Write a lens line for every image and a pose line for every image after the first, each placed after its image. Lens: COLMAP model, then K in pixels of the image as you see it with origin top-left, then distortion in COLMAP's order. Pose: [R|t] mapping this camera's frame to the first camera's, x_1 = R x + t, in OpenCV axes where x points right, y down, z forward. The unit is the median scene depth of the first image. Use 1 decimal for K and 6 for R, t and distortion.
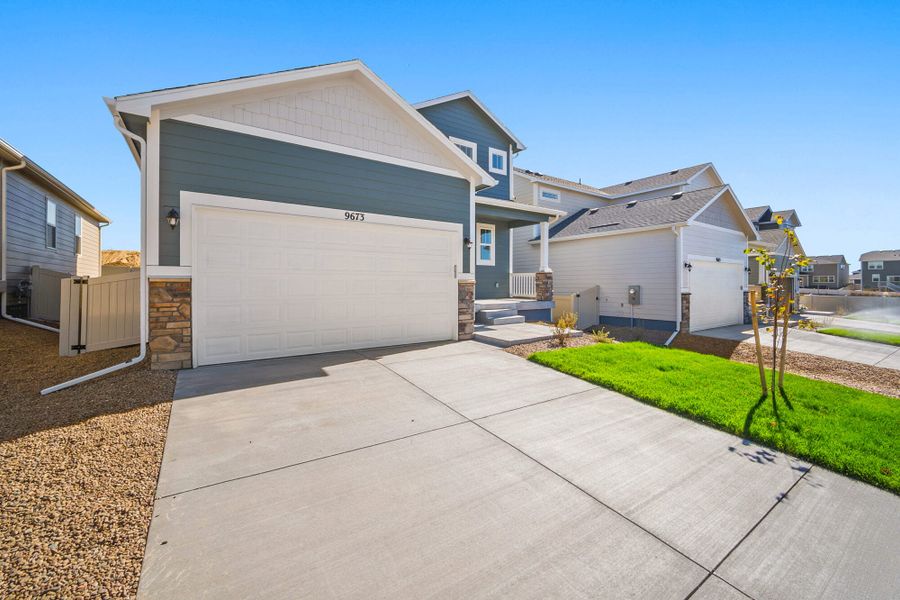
lens RADIAL K [[363.7, 0, 447.3], [0, 363.7, 283.0], [0, 0, 1]] dist [-0.000469, -0.000073]
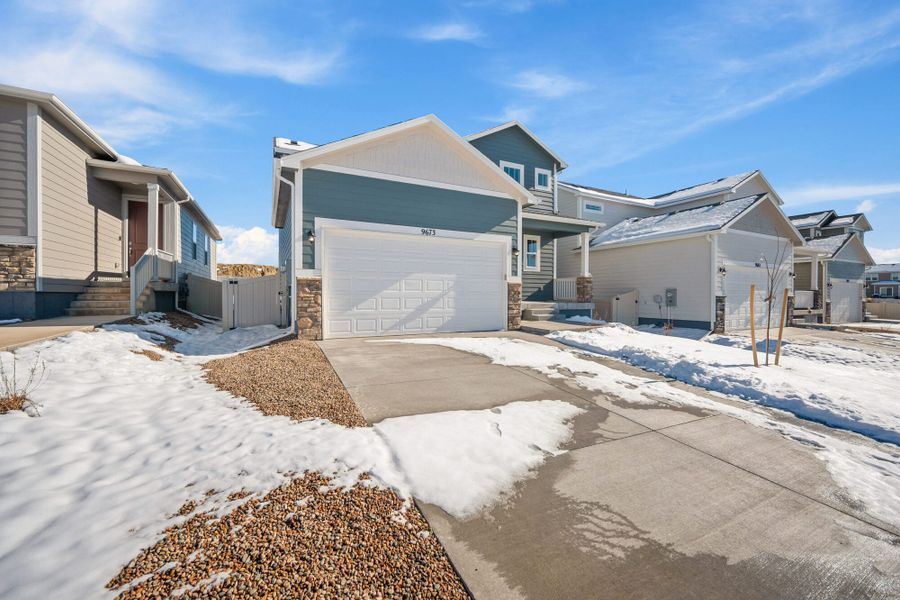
lens RADIAL K [[357.5, 0, 448.9], [0, 357.5, 295.9], [0, 0, 1]] dist [0.000096, 0.000079]
pose [[0.991701, 0.002664, -0.128541, -0.008389], [-0.001897, 0.999980, 0.006089, 0.023842], [0.128554, -0.005794, 0.991686, -0.164438]]
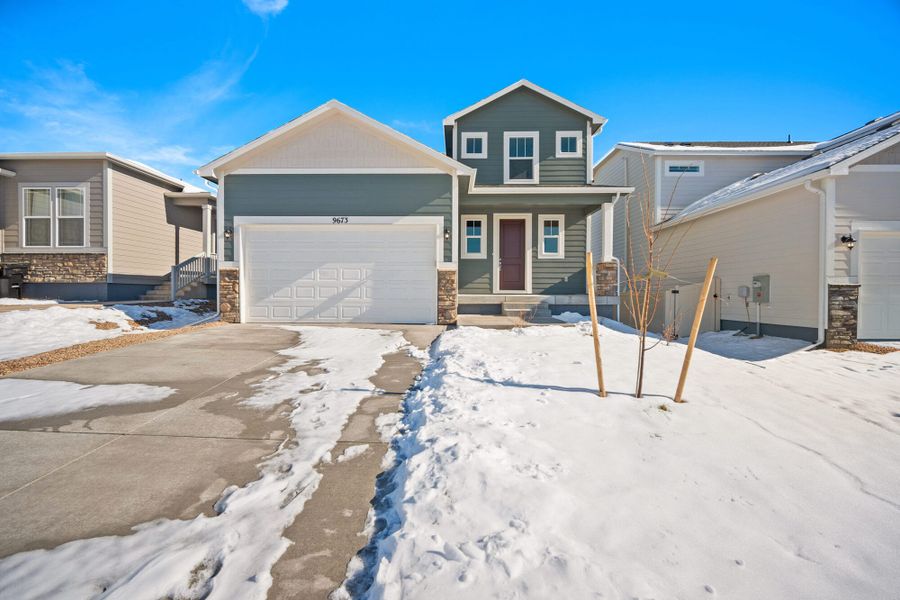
lens RADIAL K [[357.5, 0, 448.9], [0, 357.5, 295.9], [0, 0, 1]] dist [0.000096, 0.000079]
pose [[0.812993, 0.004824, -0.582254, 0.483123], [-0.002521, 0.999985, 0.004765, 0.048163], [0.582268, -0.002406, 0.812993, 0.111429]]
